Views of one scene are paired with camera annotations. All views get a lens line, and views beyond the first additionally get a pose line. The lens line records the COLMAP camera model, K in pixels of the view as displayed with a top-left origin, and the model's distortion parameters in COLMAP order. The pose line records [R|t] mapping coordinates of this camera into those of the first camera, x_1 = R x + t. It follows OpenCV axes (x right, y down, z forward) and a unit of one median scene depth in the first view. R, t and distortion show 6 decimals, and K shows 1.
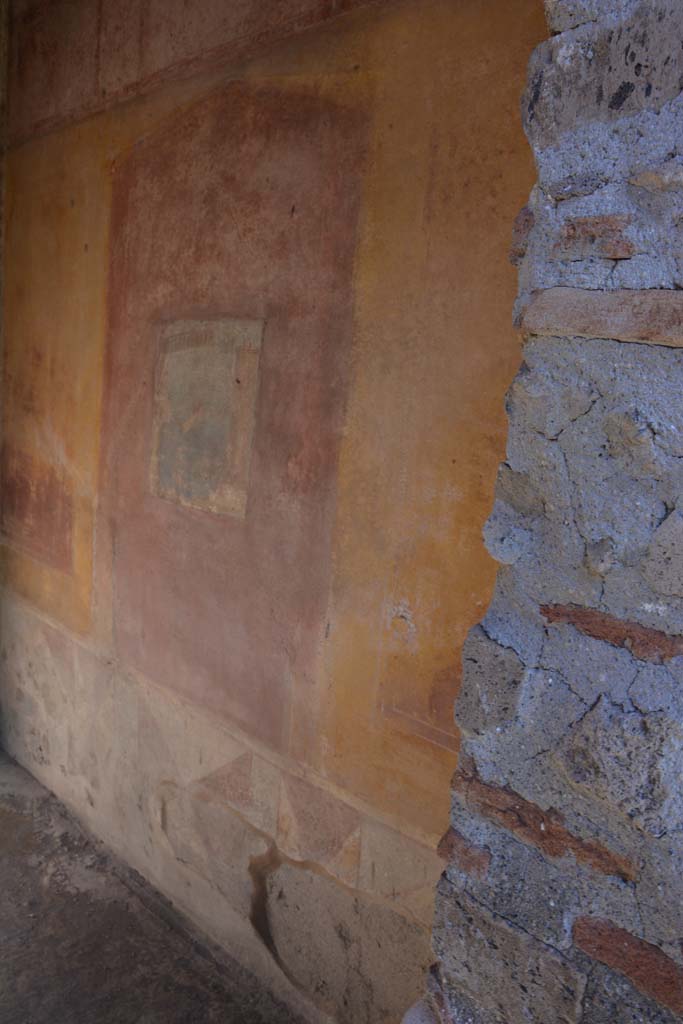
lens RADIAL K [[787.6, 0, 341.5], [0, 787.6, 512.0], [0, 0, 1]] dist [-0.169177, 0.116486]
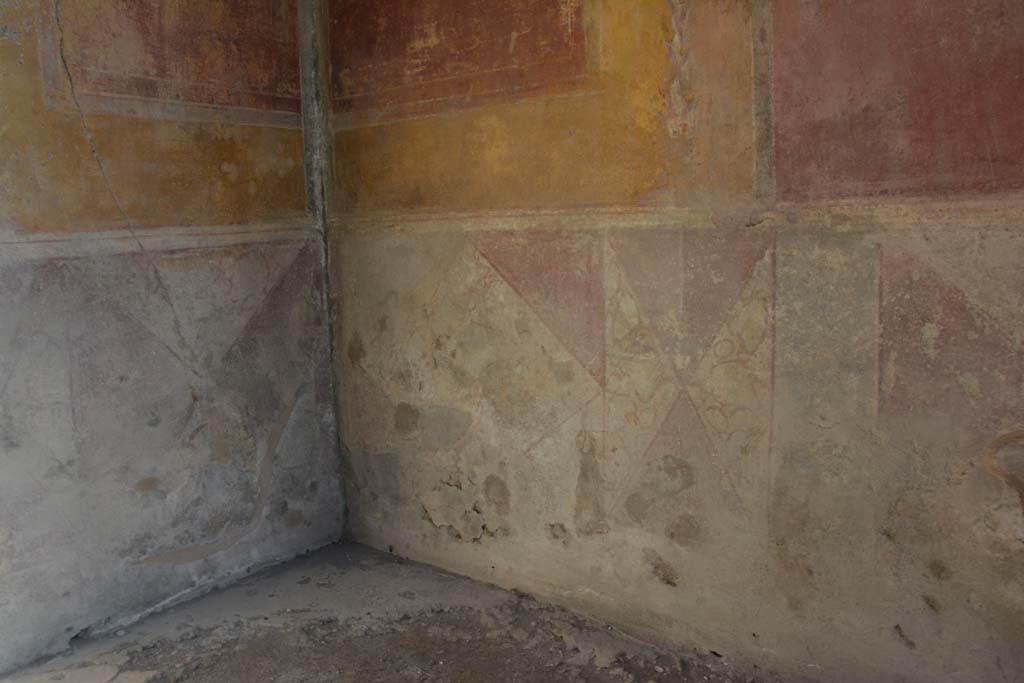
lens RADIAL K [[787.6, 0, 512.0], [0, 787.6, 341.5], [0, 0, 1]] dist [-0.169177, 0.116486]
pose [[0.987476, -0.116307, 0.106602, -0.503492], [0.119113, 0.992673, -0.020329, 0.261988], [-0.103456, 0.032772, 0.994094, 0.593664]]
